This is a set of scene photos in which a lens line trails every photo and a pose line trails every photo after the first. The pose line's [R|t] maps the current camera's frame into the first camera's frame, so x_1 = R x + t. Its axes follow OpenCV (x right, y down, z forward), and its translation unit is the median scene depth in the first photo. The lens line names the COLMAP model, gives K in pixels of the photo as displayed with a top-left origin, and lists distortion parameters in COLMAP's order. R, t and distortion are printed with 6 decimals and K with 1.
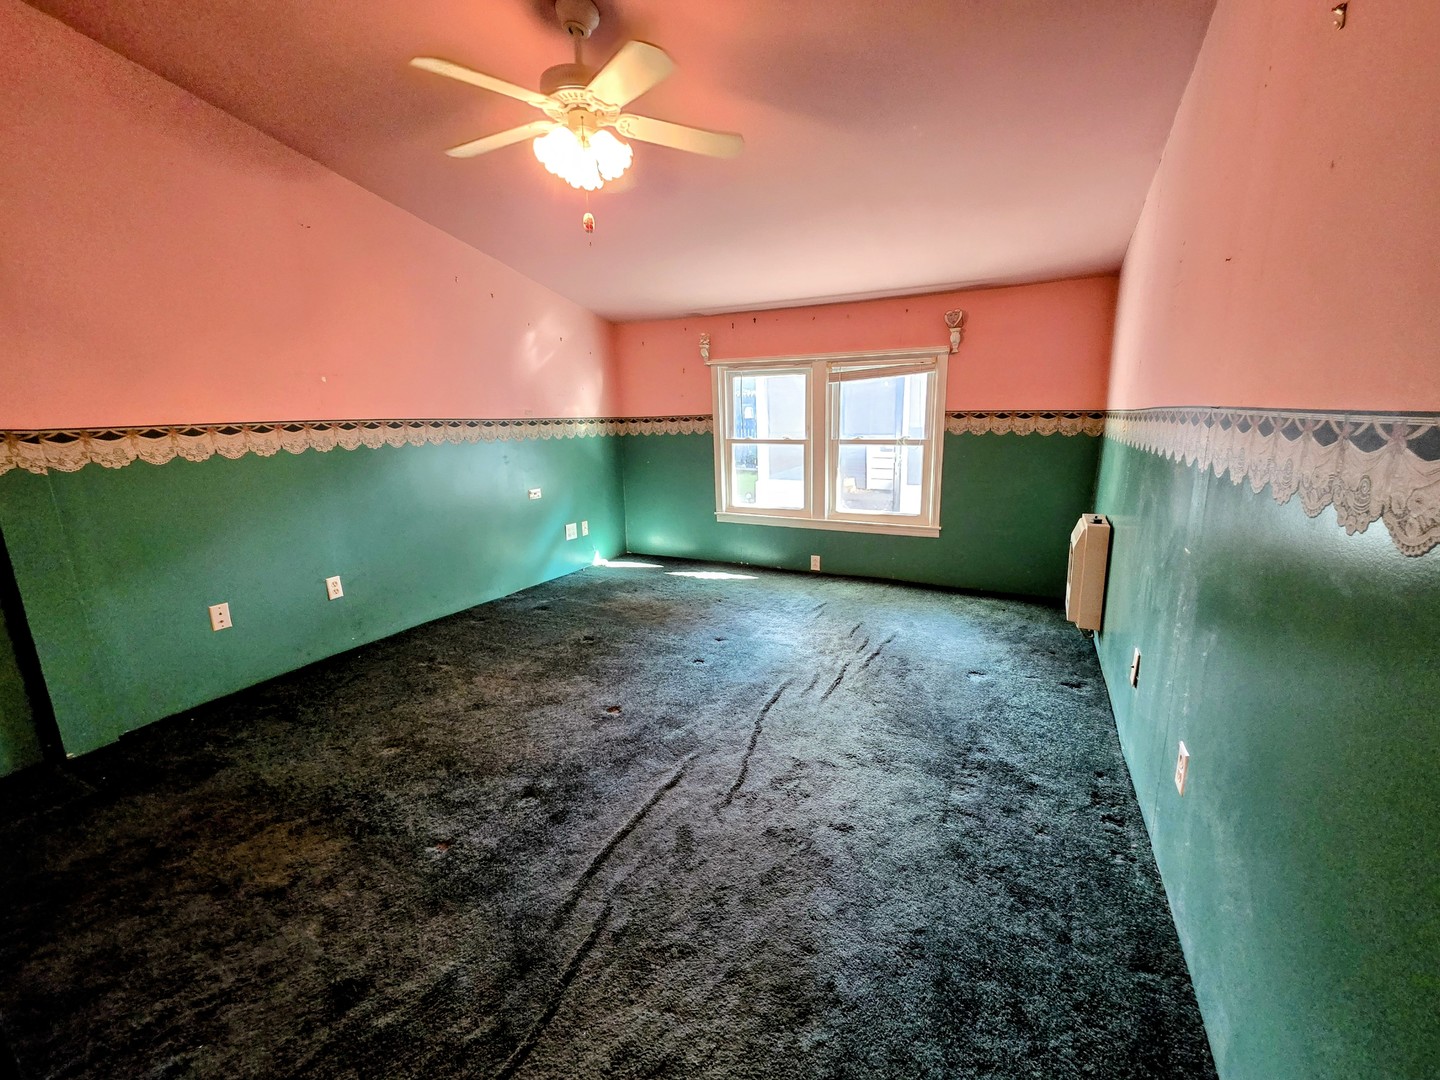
lens RADIAL K [[581.6, 0, 727.5], [0, 581.6, 536.6], [0, 0, 1]] dist [-0.001529, -0.000226]
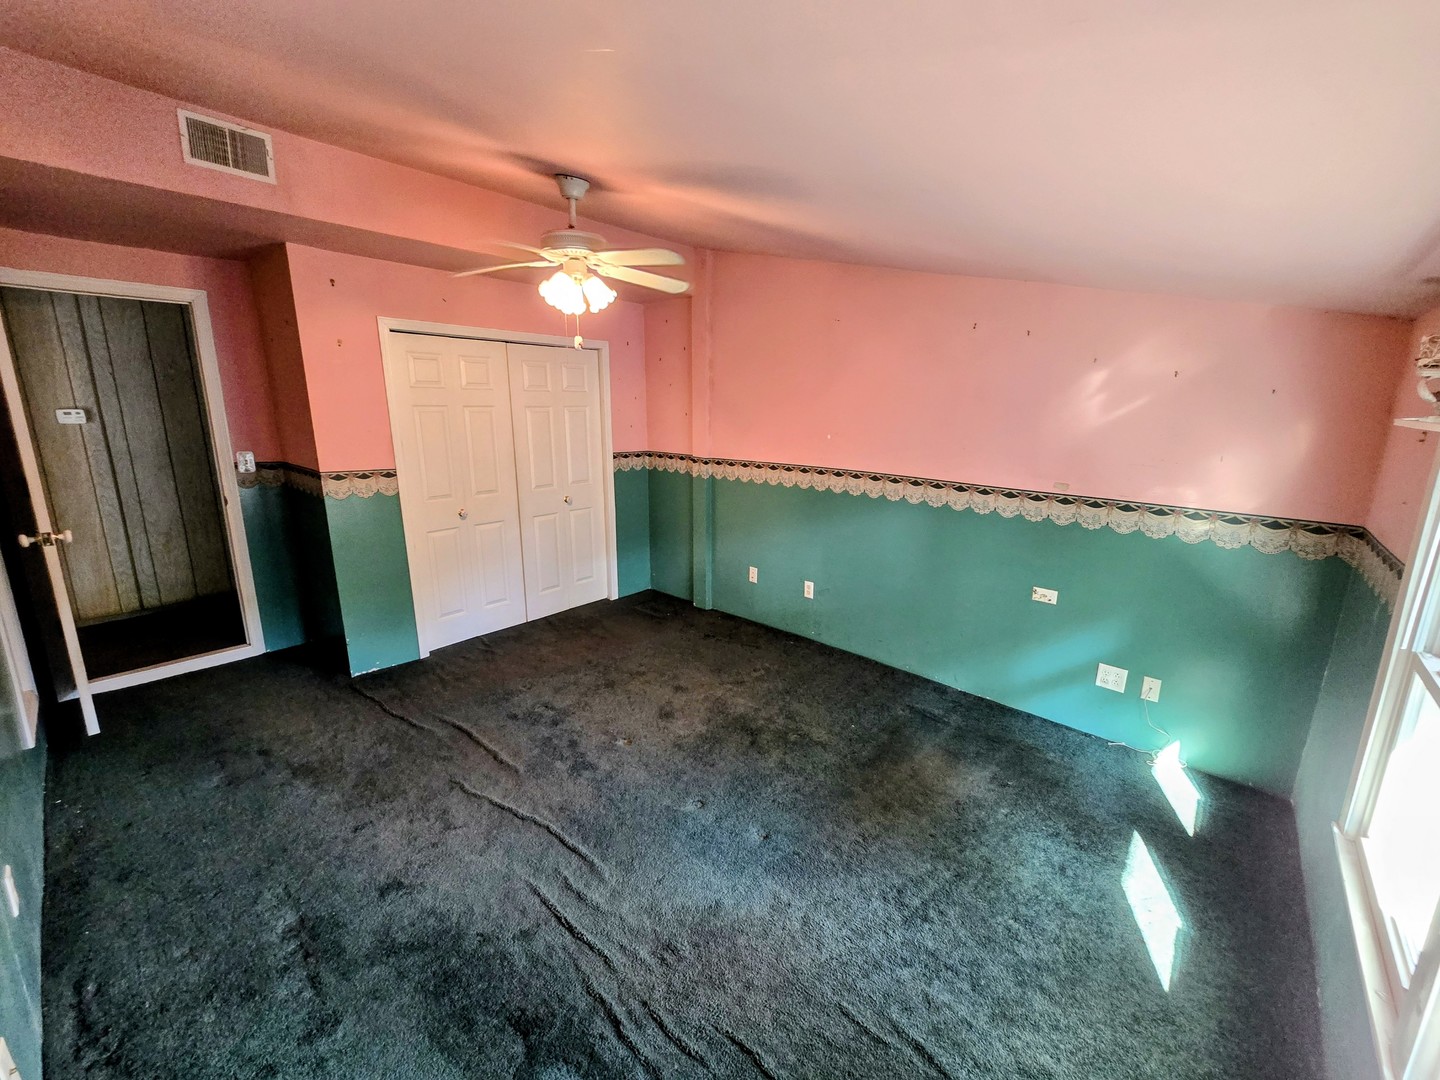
lens RADIAL K [[581.6, 0, 727.5], [0, 581.6, 536.6], [0, 0, 1]] dist [-0.001529, -0.000226]
pose [[-0.248944, 0.224180, -0.942216, 0.585750], [-0.221557, 0.933865, 0.280730, -0.350891], [0.942836, 0.278640, -0.182812, 1.013071]]
